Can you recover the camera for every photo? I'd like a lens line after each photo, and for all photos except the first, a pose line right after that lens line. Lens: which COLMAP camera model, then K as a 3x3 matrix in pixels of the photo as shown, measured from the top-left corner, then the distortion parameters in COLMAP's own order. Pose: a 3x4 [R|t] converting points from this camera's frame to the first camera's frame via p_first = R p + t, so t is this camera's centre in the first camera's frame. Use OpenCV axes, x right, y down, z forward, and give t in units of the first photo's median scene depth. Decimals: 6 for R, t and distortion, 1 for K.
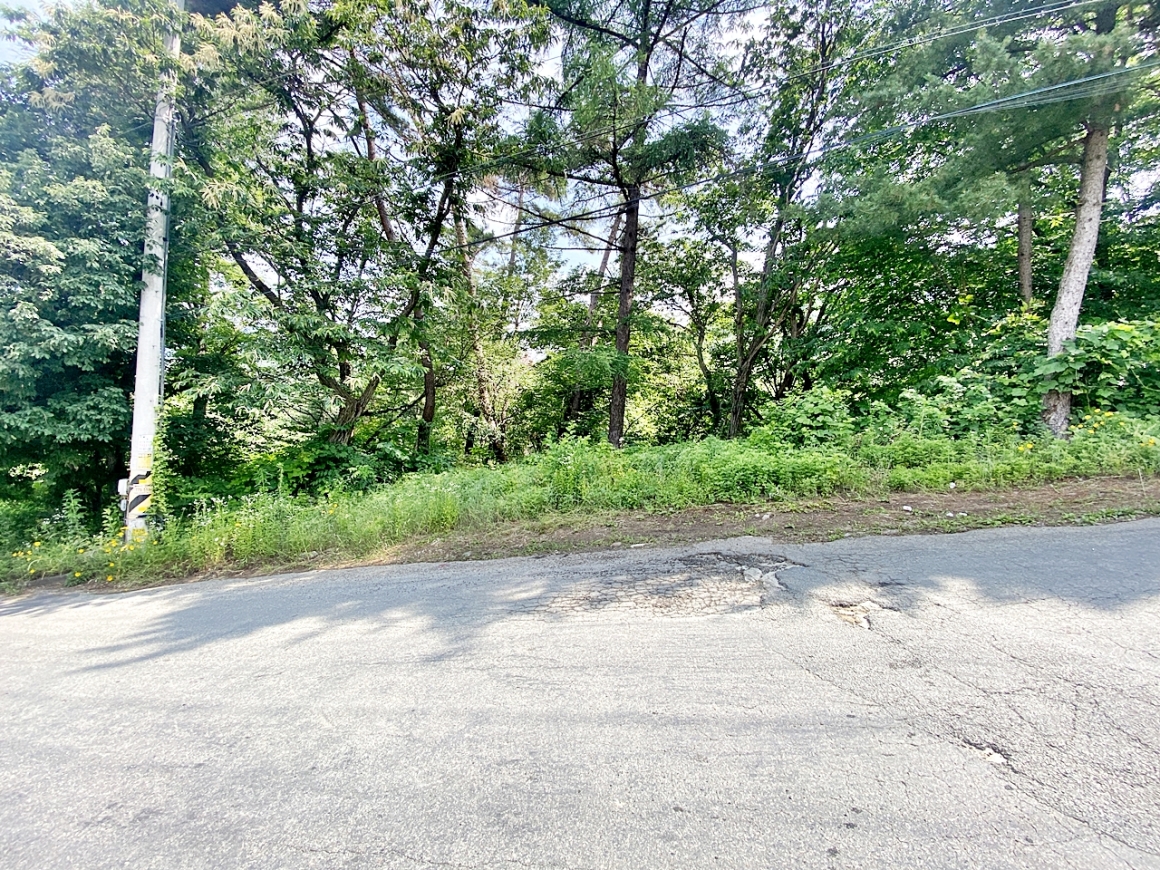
lens RADIAL K [[468.5, 0, 586.8], [0, 468.5, 434.1], [0, 0, 1]] dist [-0.000695, -0.012002]
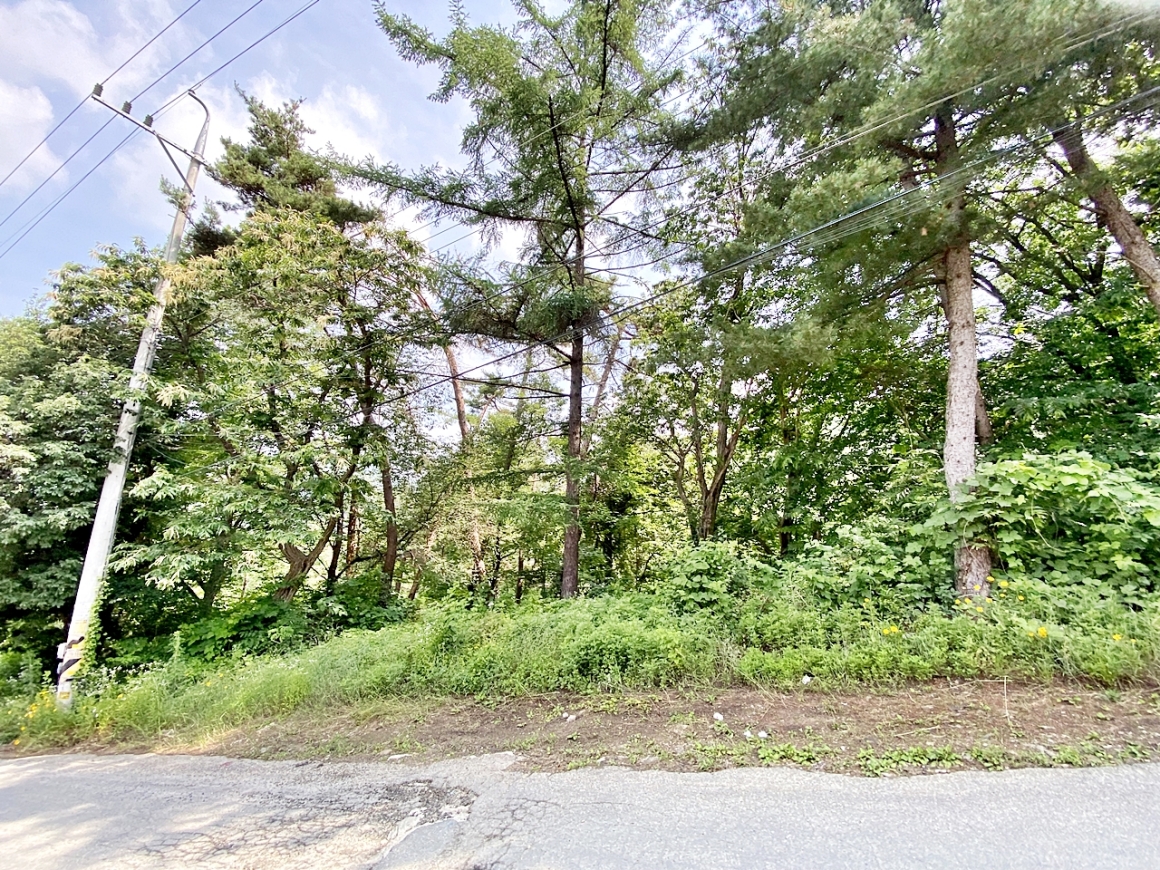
lens RADIAL K [[472.6, 0, 582.3], [0, 472.6, 429.1], [0, 0, 1]] dist [0.021627, -0.021216]
pose [[0.981663, -0.071742, -0.176610, 0.487963], [0.025044, 0.966984, -0.253602, -0.090117], [0.188973, 0.244528, 0.951049, 0.038568]]
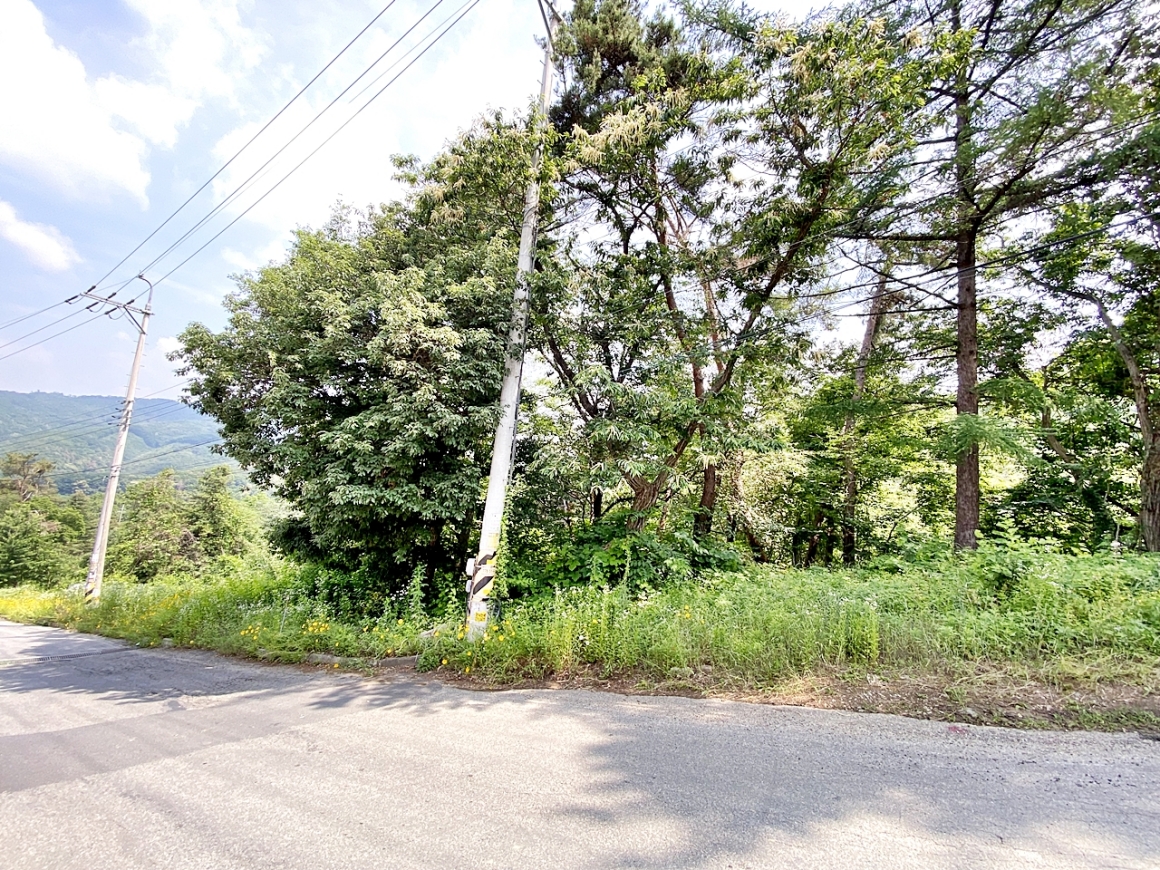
lens RADIAL K [[467.3, 0, 576.4], [0, 467.3, 431.0], [0, 0, 1]] dist [0.039272, -0.028869]
pose [[0.946369, -0.024176, -0.322183, -0.473063], [-0.040565, 0.980414, -0.192724, 0.013926], [0.320532, 0.195457, 0.926852, 0.082433]]
